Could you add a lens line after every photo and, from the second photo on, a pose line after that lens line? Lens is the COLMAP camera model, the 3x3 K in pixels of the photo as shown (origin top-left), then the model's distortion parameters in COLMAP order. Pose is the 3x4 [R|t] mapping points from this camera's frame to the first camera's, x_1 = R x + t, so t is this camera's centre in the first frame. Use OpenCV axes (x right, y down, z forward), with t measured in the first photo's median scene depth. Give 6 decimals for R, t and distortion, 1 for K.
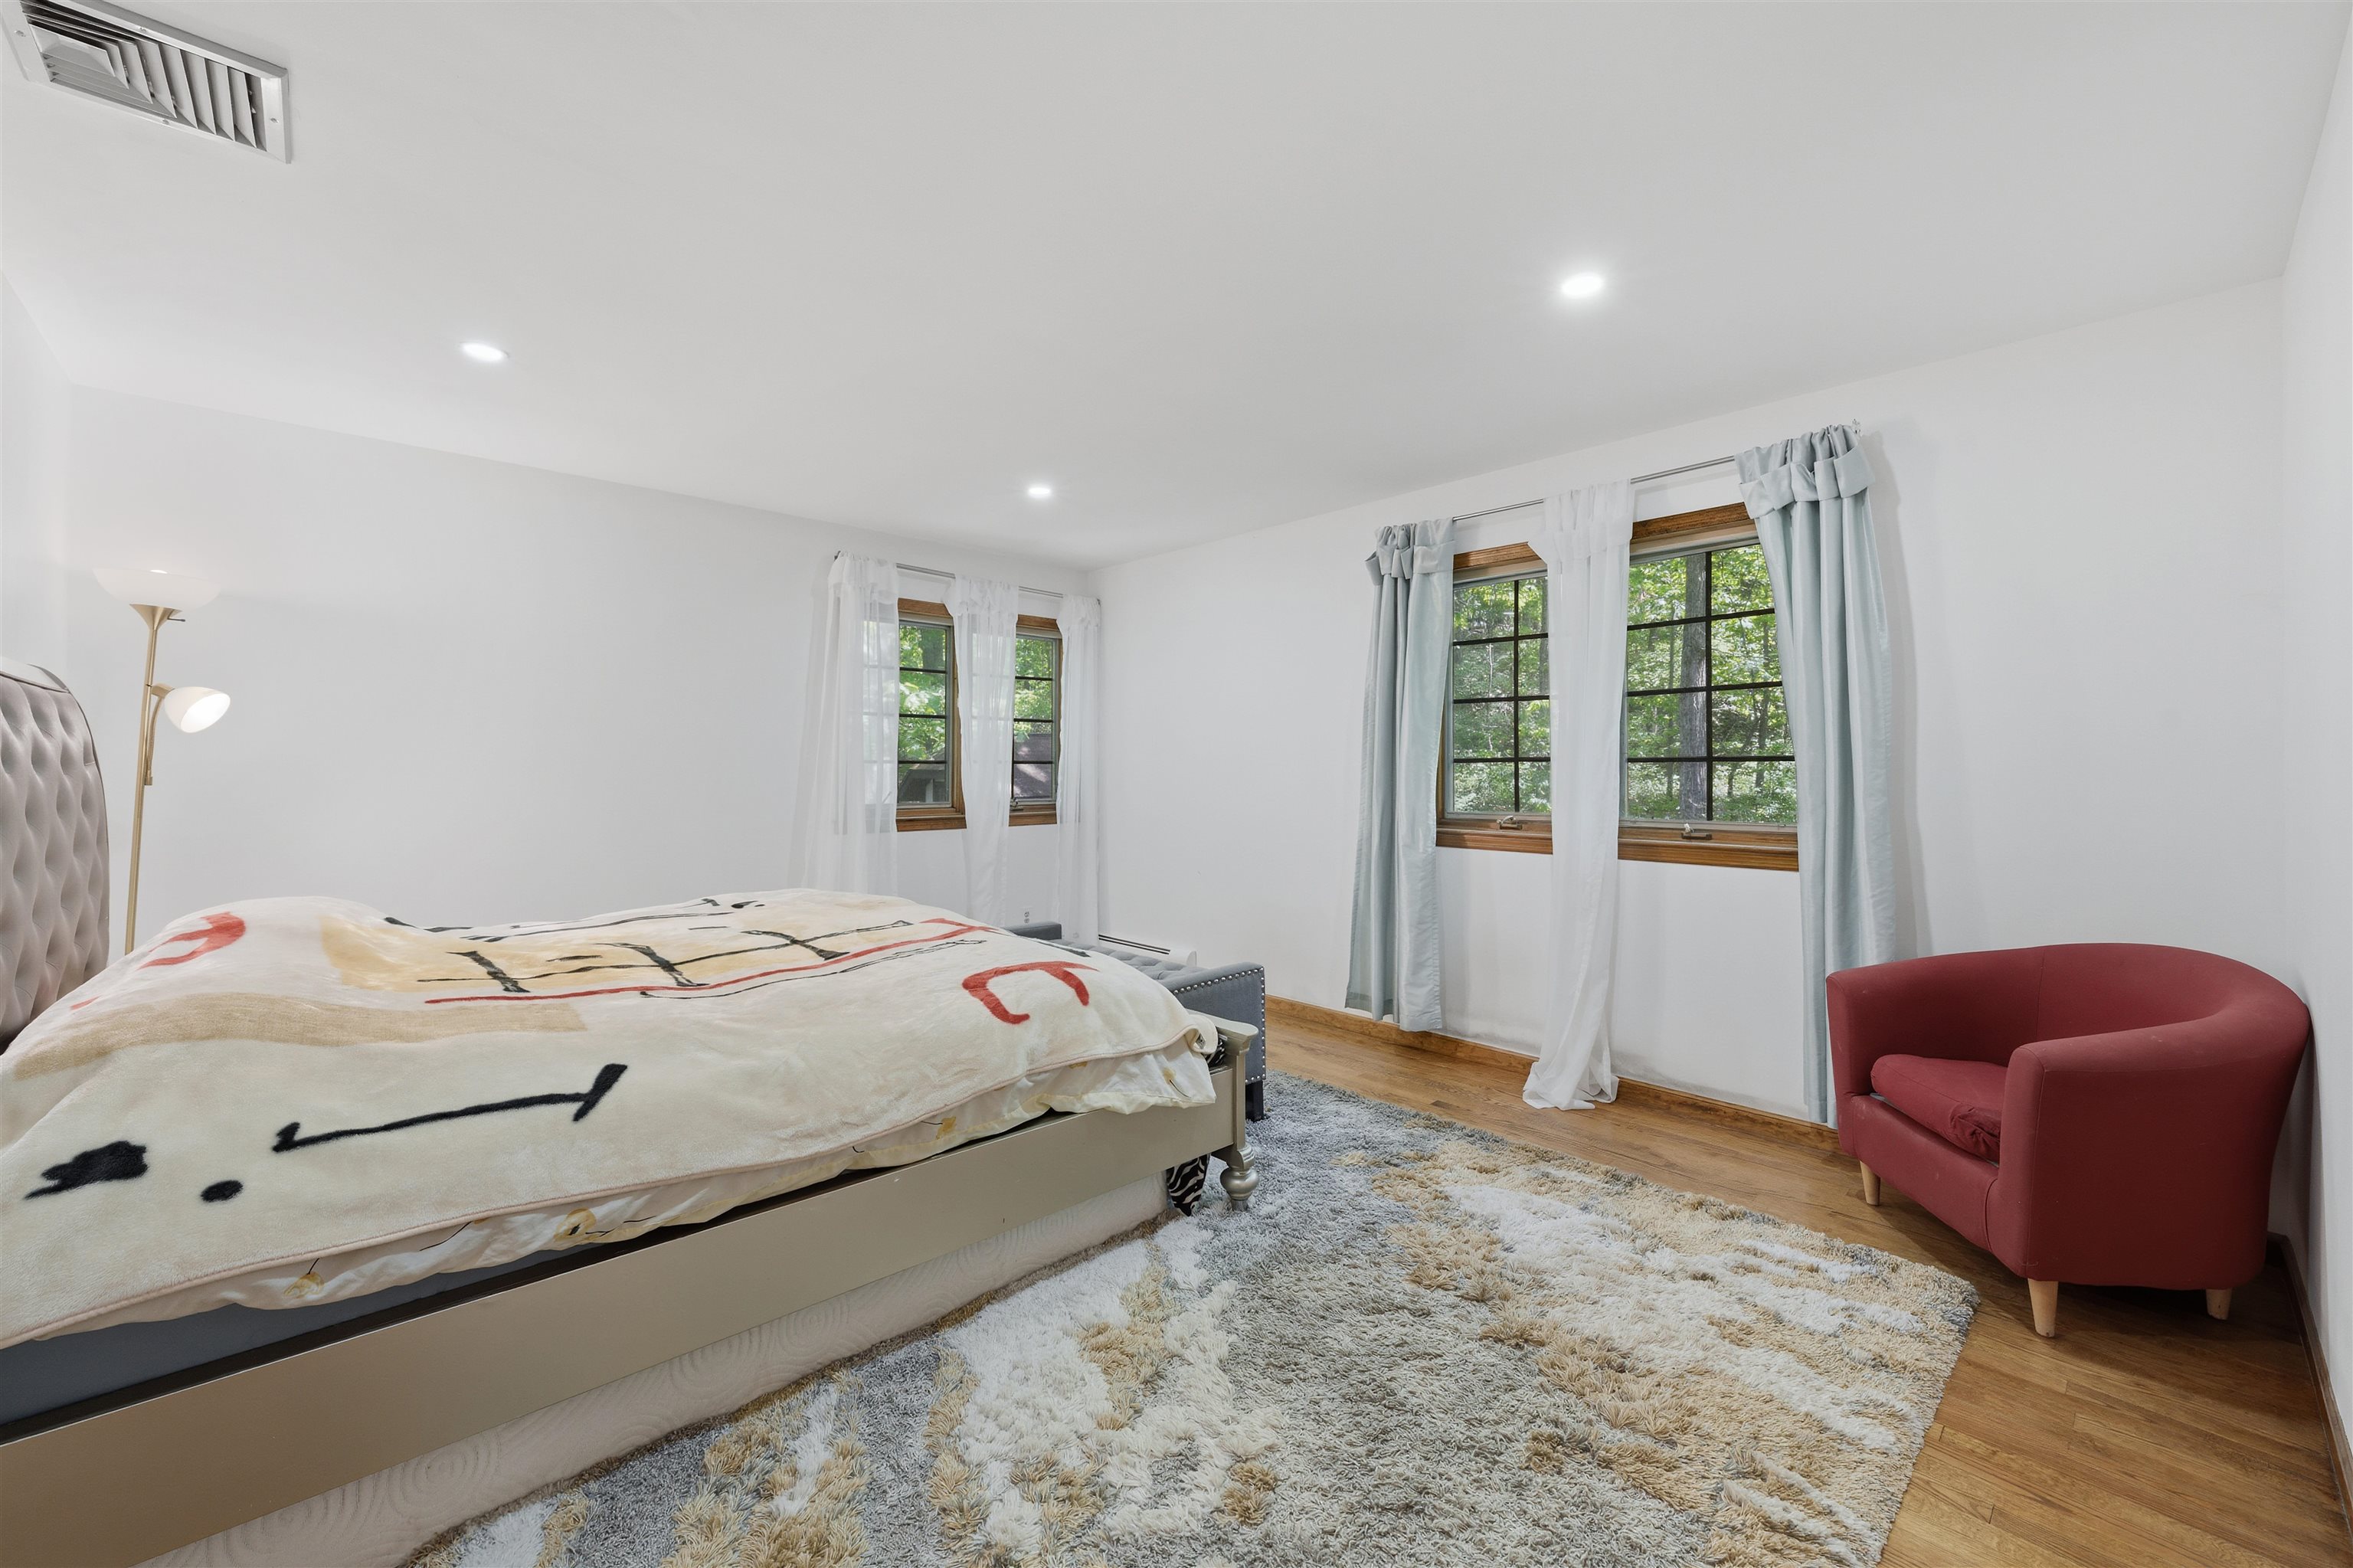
lens RADIAL K [[919.4, 0, 1176.5], [0, 919.4, 784.0], [0, 0, 1]] dist [-0.000042, -0.000047]
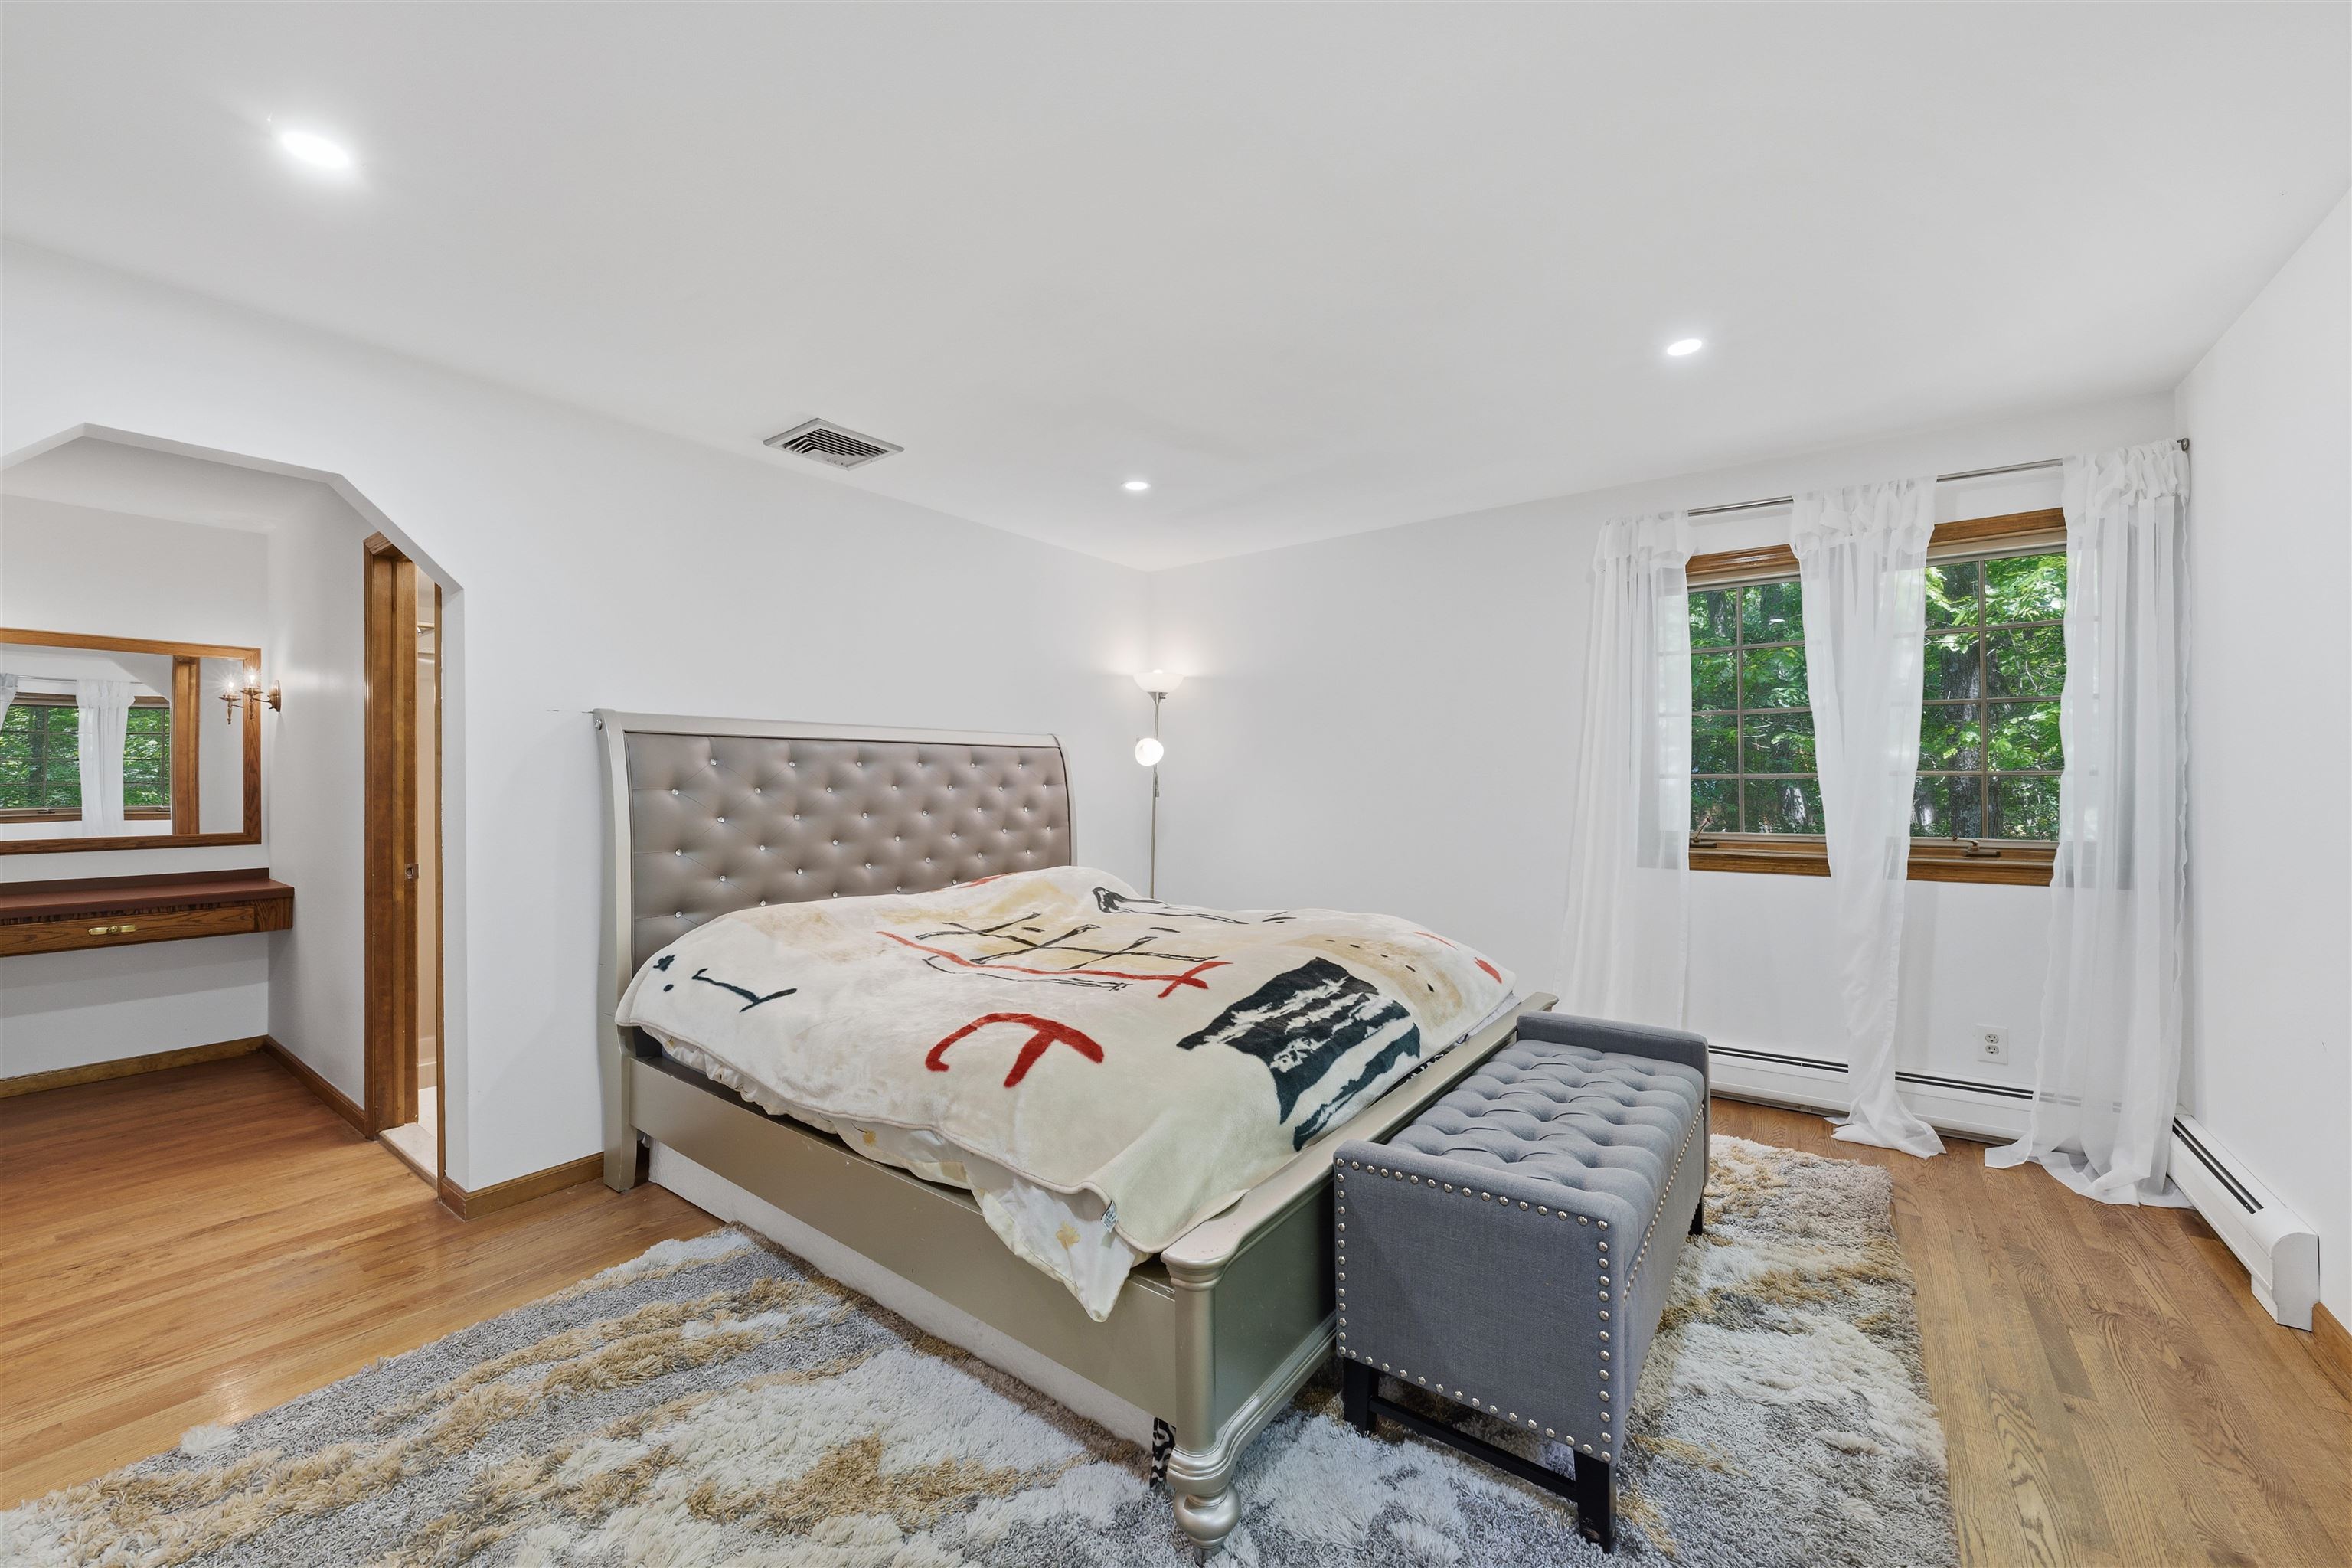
lens RADIAL K [[884.6, 0, 1186.5], [0, 884.6, 783.3], [0, 0, 1]] dist [-0.001863, -0.000201]
pose [[0.199408, 0.001102, -0.979916, 0.693123], [-0.009183, 0.999958, -0.000744, -0.030503], [0.979874, 0.009147, 0.199409, 0.982825]]
